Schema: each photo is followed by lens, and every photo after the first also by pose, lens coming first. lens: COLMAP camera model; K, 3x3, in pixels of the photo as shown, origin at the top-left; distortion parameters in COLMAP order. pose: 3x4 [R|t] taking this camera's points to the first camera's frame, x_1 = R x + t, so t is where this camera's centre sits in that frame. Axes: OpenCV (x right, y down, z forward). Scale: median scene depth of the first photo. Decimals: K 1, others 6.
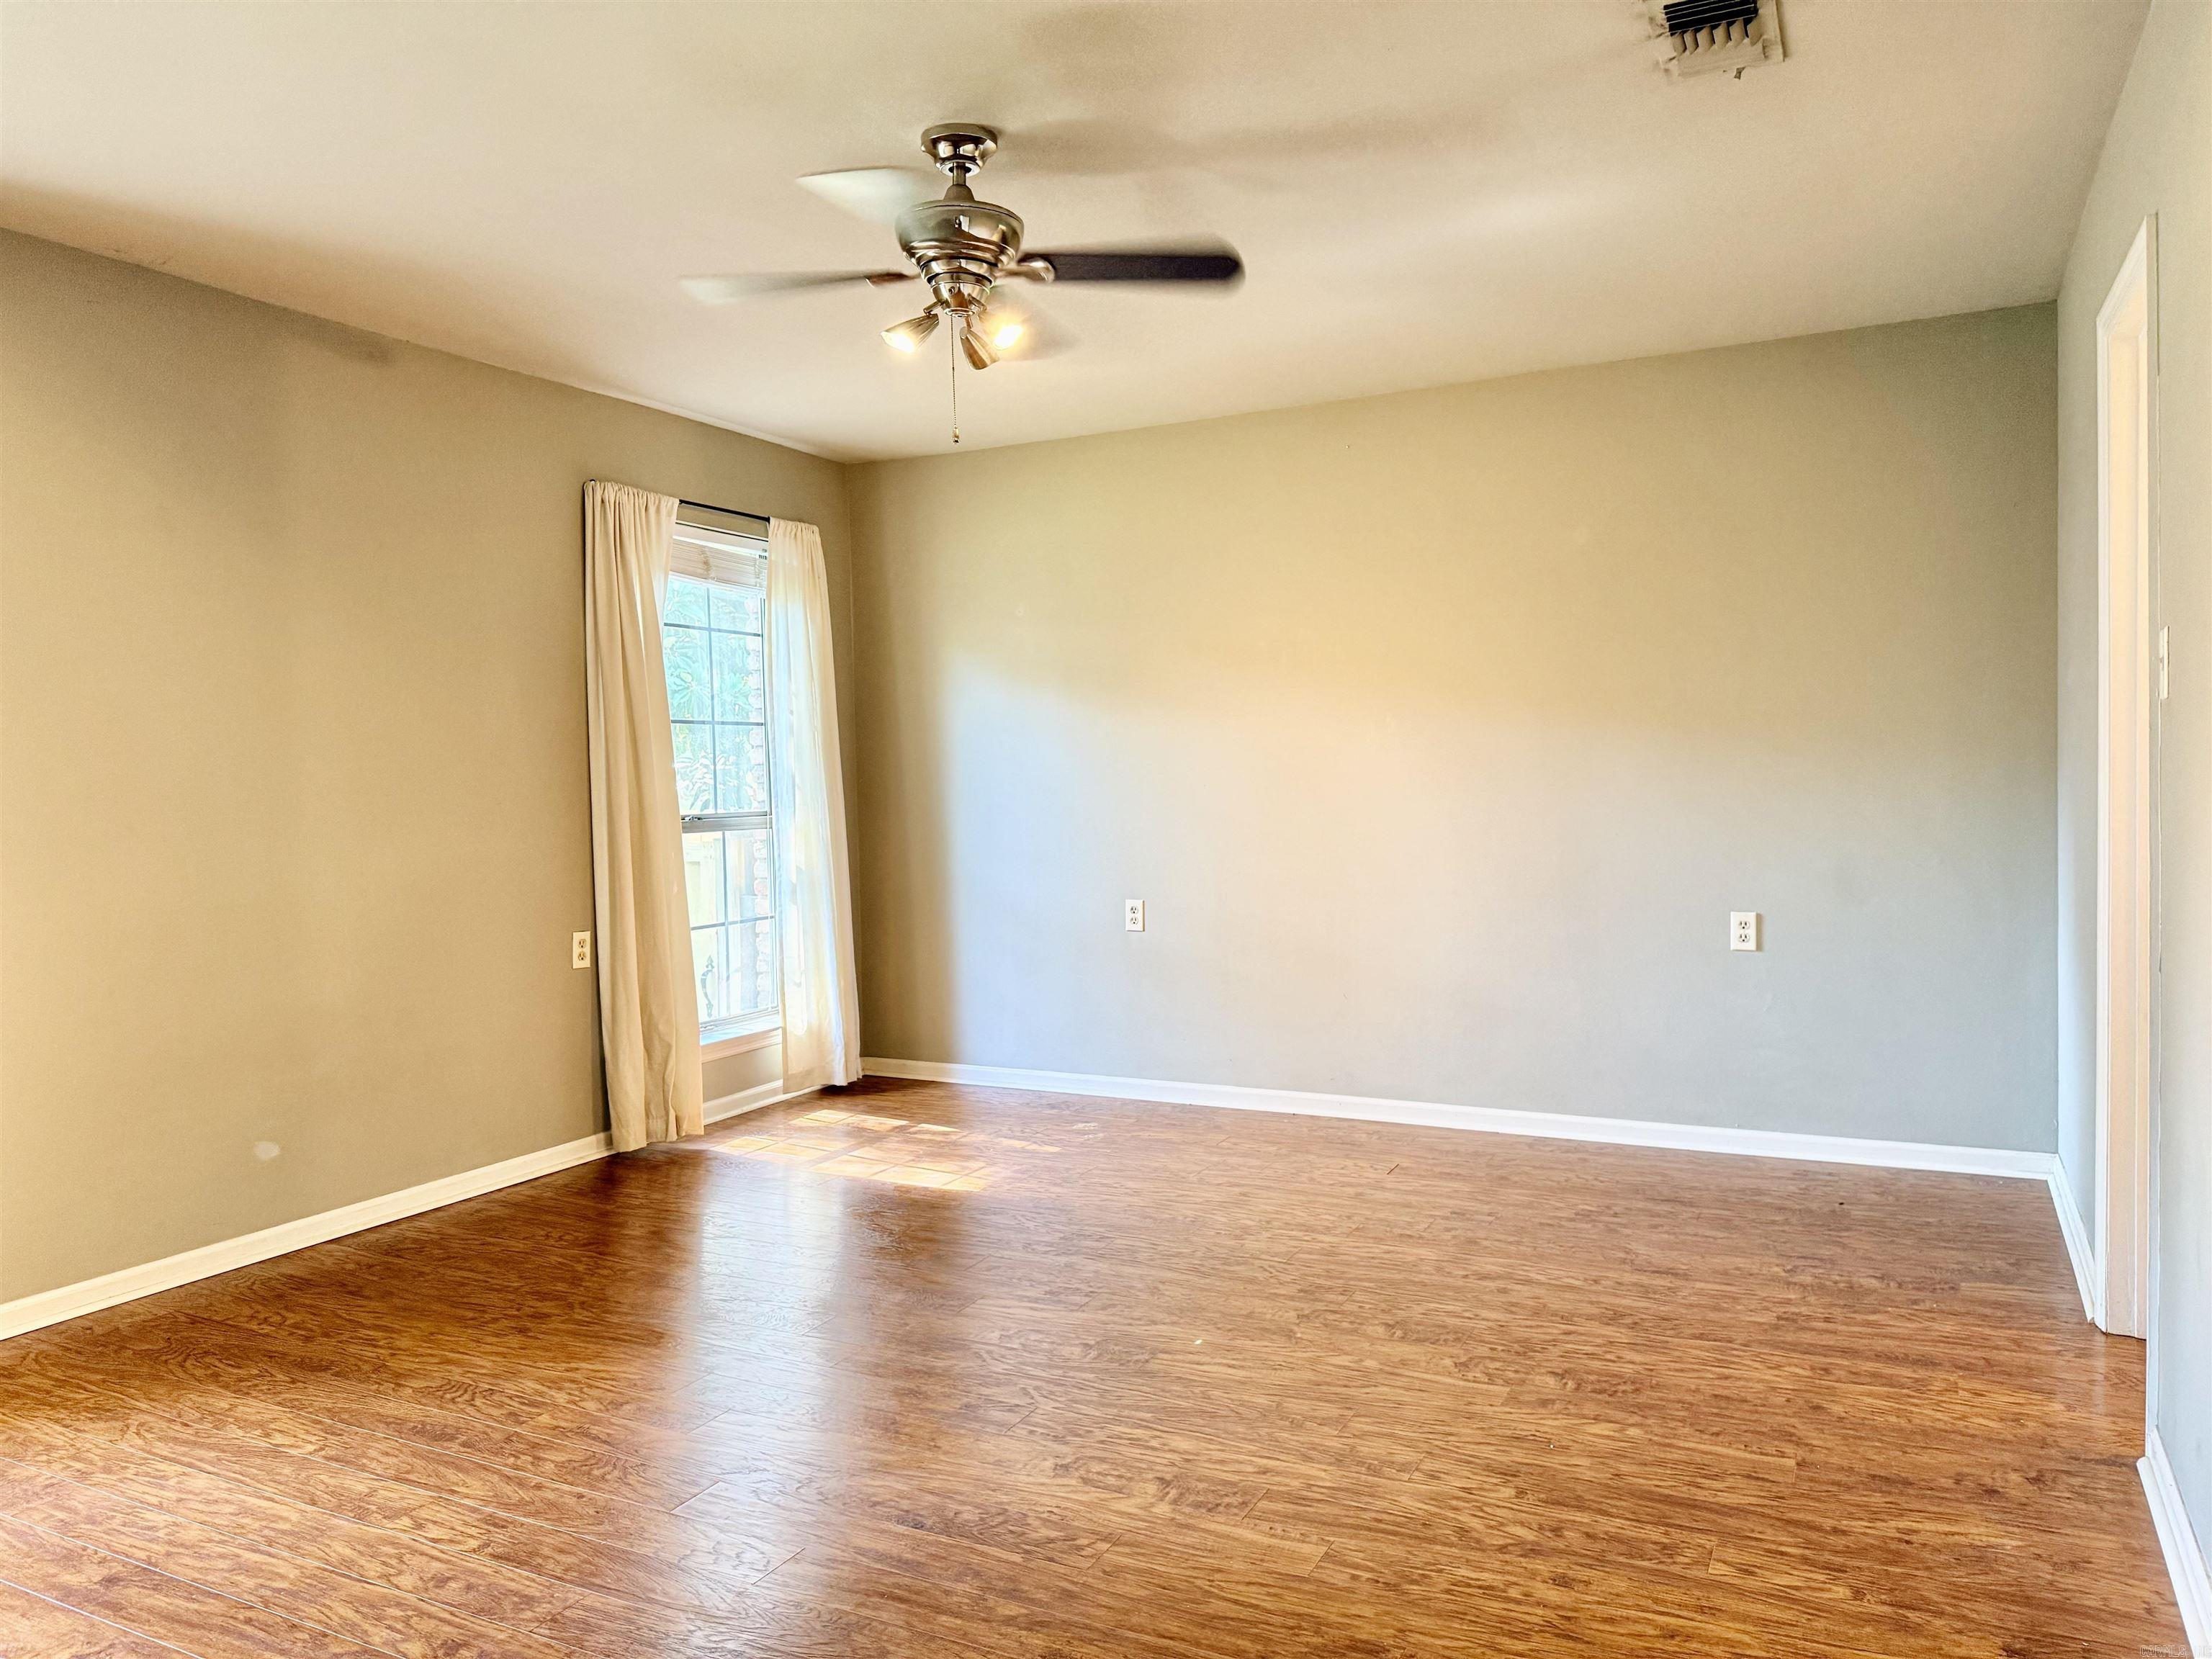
lens RADIAL K [[1561.8, 0, 1102.8], [0, 1561.8, 835.4], [0, 0, 1]] dist [0.094672, -0.131845]
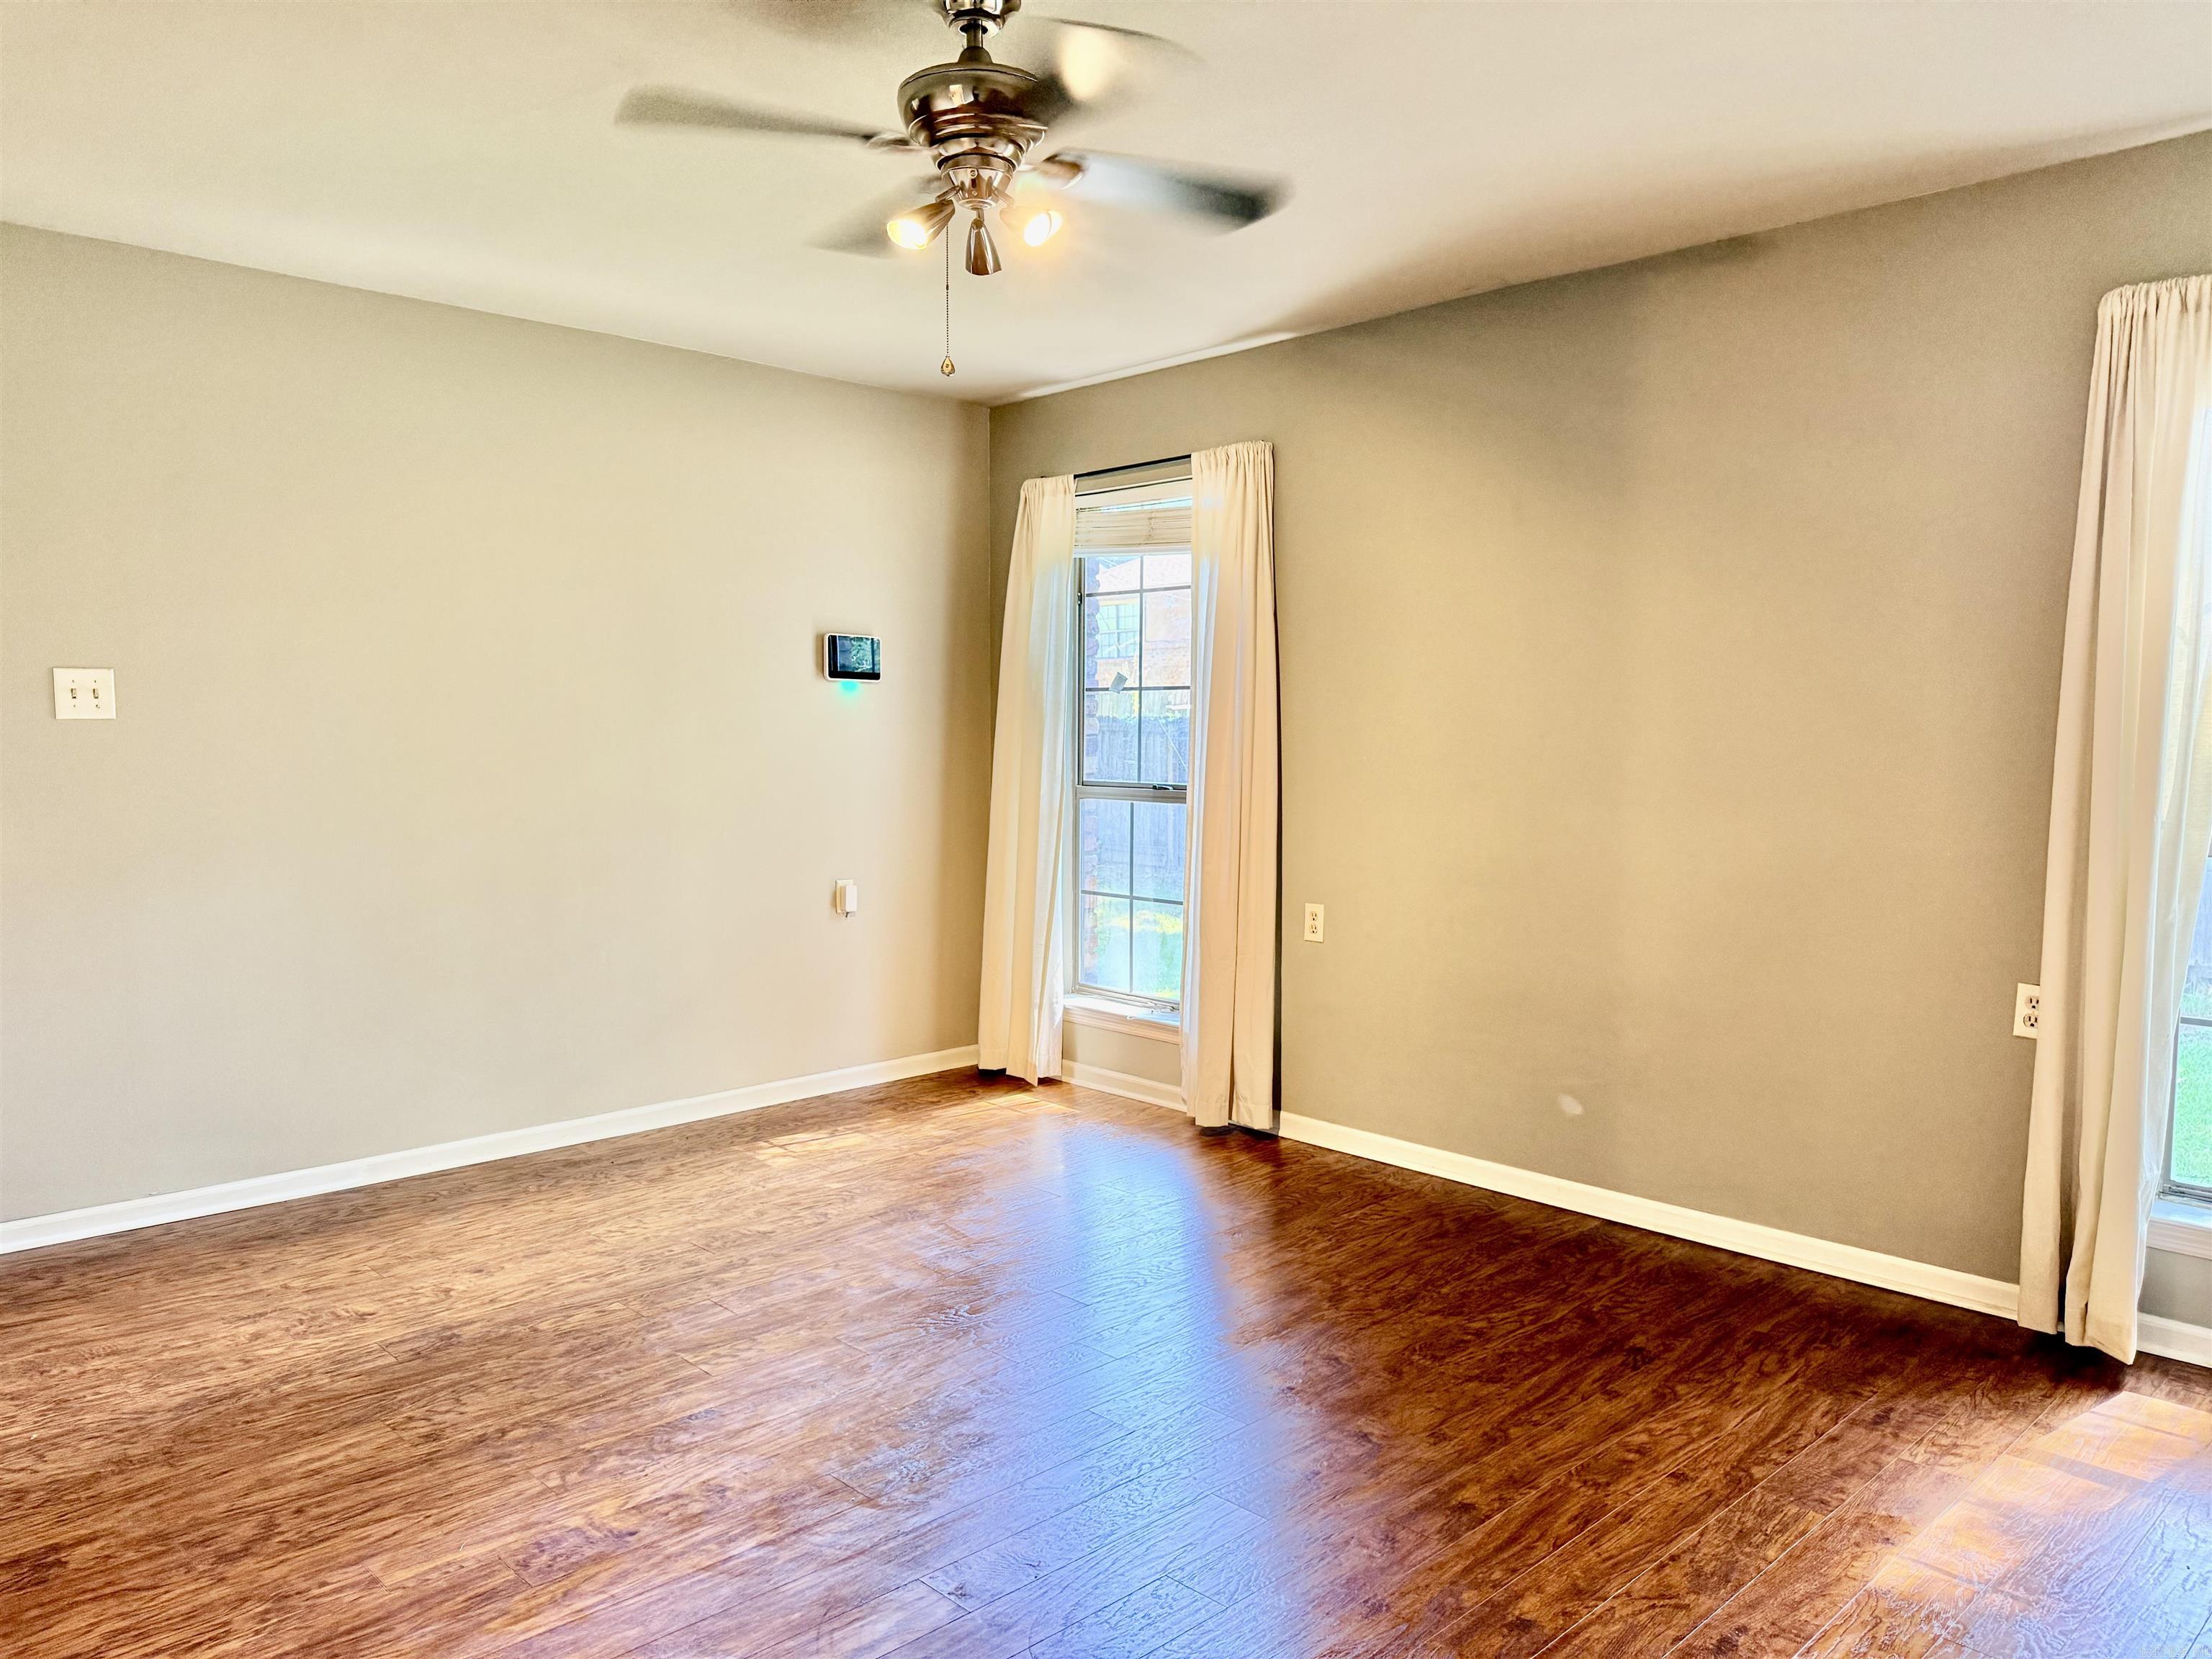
lens RADIAL K [[1561.8, 0, 1102.8], [0, 1561.8, 835.4], [0, 0, 1]] dist [0.094672, -0.131845]
pose [[-0.317408, 0.072938, -0.945480, 0.530052], [-0.044498, 0.994794, 0.091681, -0.057216], [0.947244, 0.071172, -0.312510, 1.027215]]
